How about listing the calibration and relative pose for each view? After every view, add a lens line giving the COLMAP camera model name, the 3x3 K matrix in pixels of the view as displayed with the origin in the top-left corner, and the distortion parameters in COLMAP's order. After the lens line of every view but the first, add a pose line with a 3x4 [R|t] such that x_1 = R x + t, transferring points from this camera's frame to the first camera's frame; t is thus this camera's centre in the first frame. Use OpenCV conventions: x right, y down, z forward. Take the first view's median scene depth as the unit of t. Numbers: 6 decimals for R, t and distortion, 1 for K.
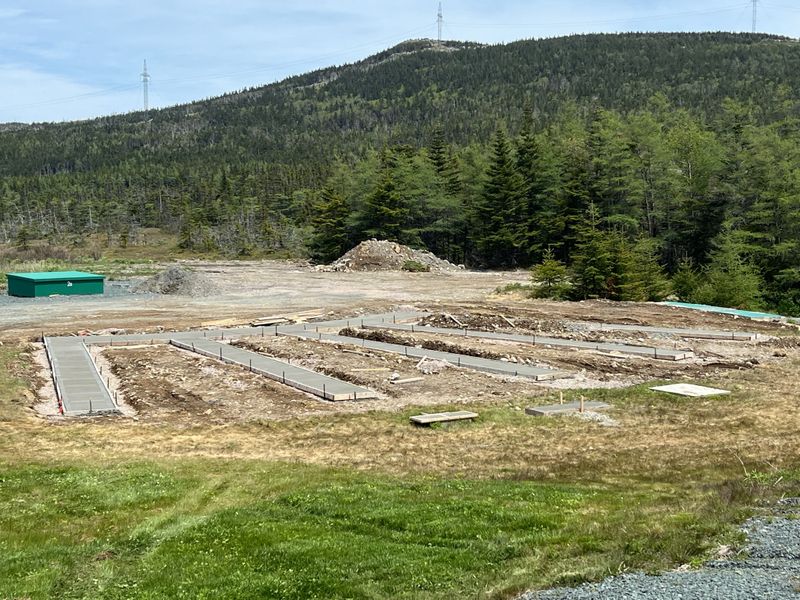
lens RADIAL K [[1234.1, 0, 399.3], [0, 1234.1, 300.6], [0, 0, 1]] dist [0.048073, 0.000000]
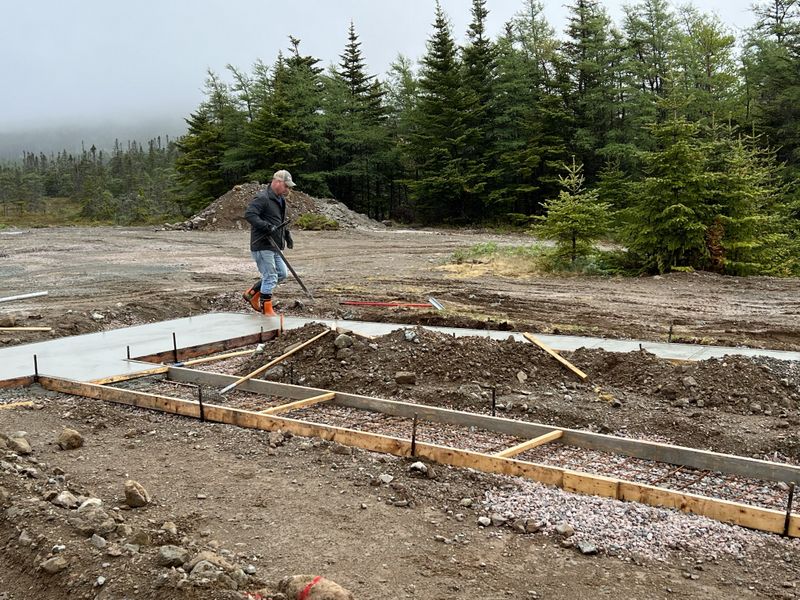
lens RADIAL K [[1047.9, 0, 400.2], [0, 1047.9, 300.6], [0, 0, 1]] dist [0.000307, 0.000000]
pose [[0.997831, -0.008917, 0.065220, 0.020117], [0.007019, 0.999547, 0.029272, -0.002185], [-0.065451, -0.028751, 0.997441, 0.430795]]
